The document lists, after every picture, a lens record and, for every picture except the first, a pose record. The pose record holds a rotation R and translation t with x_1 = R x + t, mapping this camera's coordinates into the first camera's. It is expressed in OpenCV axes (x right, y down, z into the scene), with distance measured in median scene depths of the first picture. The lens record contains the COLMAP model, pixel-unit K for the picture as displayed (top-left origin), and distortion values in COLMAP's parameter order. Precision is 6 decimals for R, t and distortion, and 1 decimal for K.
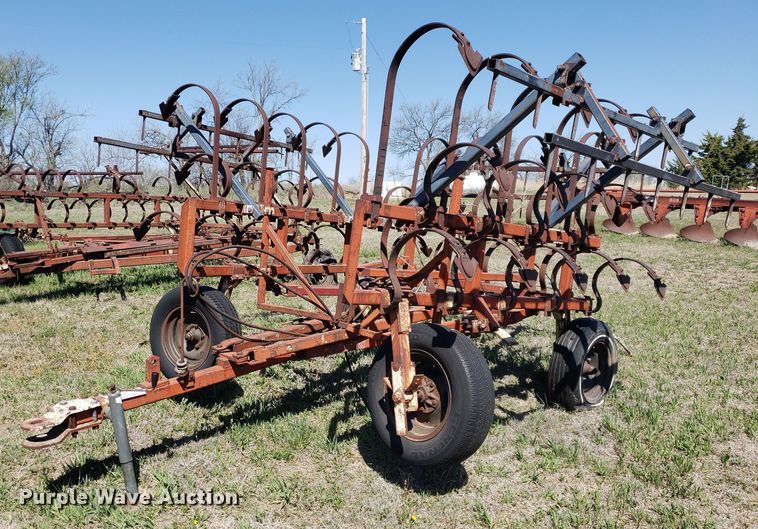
lens RADIAL K [[657.1, 0, 351.4], [0, 657.1, 264.4], [0, 0, 1]] dist [0.201120, -0.393736]
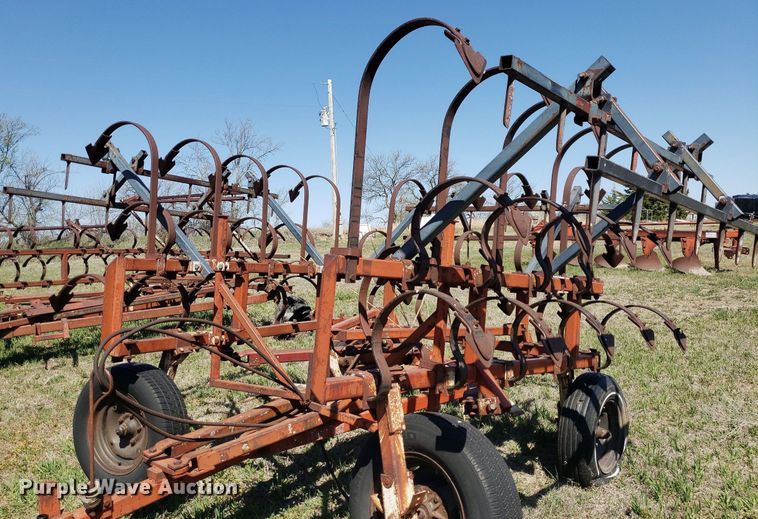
lens RADIAL K [[596.1, 0, 379.0], [0, 596.1, 259.5], [0, 0, 1]] dist [0.067295, -0.000453]
pose [[0.995296, -0.040580, 0.087970, 0.006877], [0.046237, 0.996926, -0.063254, -0.034223], [-0.085133, 0.067024, 0.994113, 0.234533]]
